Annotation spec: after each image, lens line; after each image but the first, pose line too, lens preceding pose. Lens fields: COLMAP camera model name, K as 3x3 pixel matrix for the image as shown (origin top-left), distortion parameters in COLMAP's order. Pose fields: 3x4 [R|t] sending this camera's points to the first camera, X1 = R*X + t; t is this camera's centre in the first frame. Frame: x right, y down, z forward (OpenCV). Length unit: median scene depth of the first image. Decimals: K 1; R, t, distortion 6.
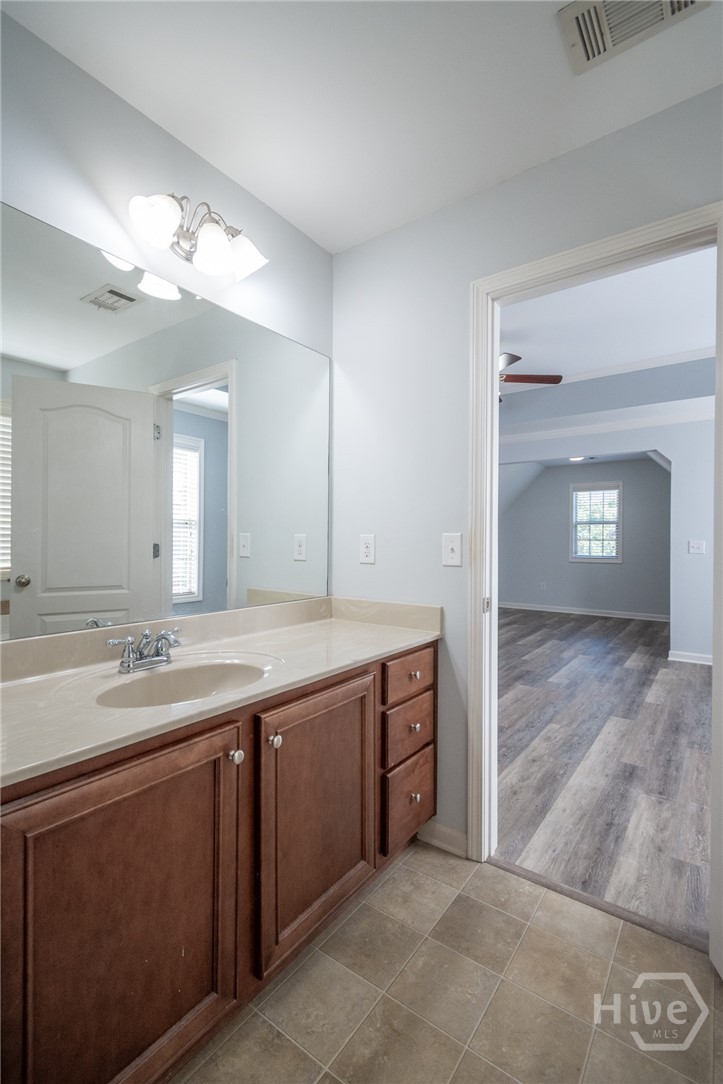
lens RADIAL K [[483.9, 0, 362.8], [0, 483.9, 540.4], [0, 0, 1]] dist [0.008270, -0.004551]
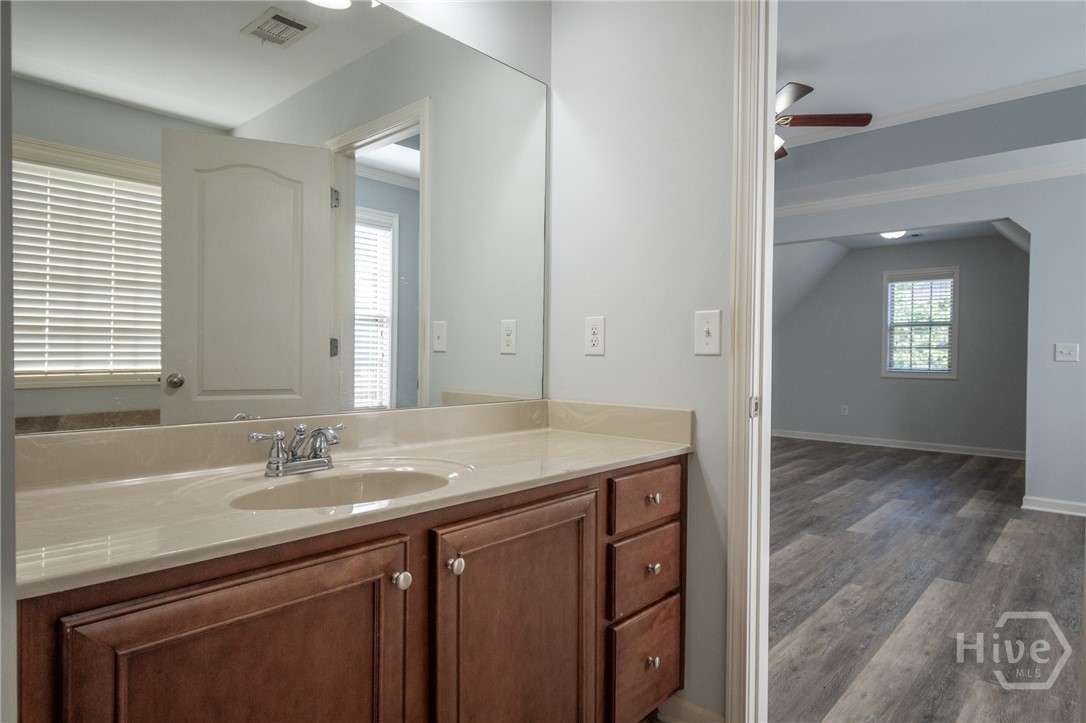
lens RADIAL K [[617.1, 0, 543.6], [0, 617.1, 363.6], [0, 0, 1]] dist [0.002117, -0.001135]
pose [[0.994911, 0.005182, -0.100621, 0.016495], [-0.003823, 0.999899, 0.013689, 0.029091], [0.100682, -0.013235, 0.994831, 0.021620]]
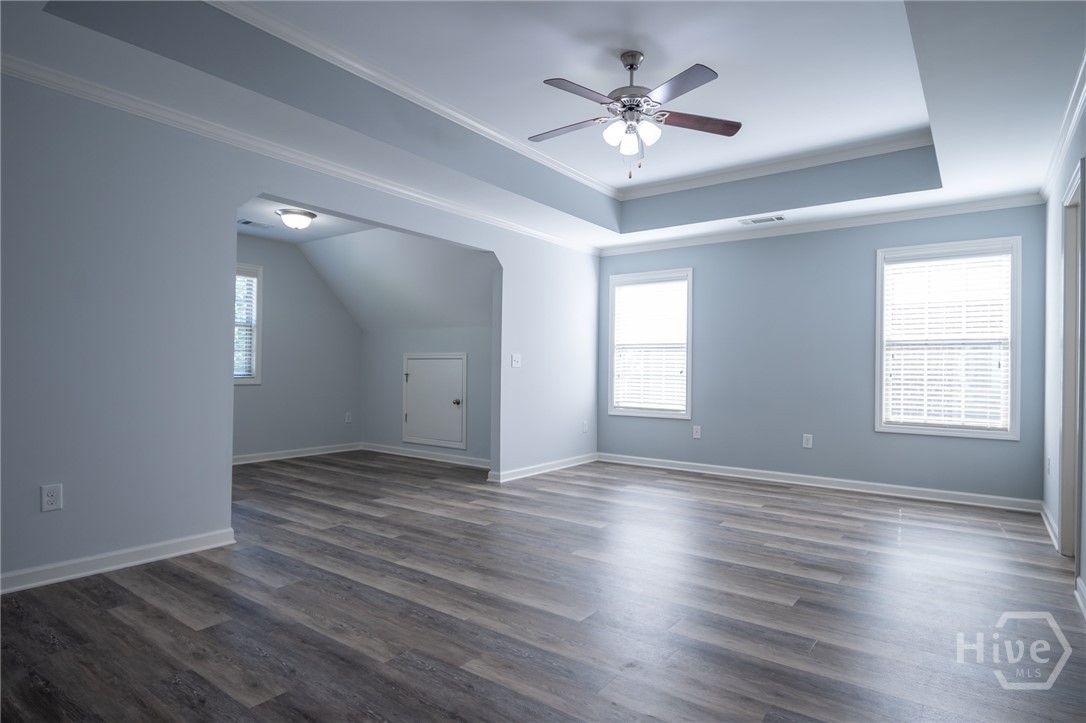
lens RADIAL K [[589.8, 0, 543.0], [0, 589.8, 361.5], [0, 0, 1]] dist [-0.003723, -0.001497]
pose [[0.005003, 0.006045, 0.999969, -0.705680], [-0.015660, 0.999860, -0.005966, 0.030009], [-0.999865, -0.015629, 0.005097, 1.318343]]
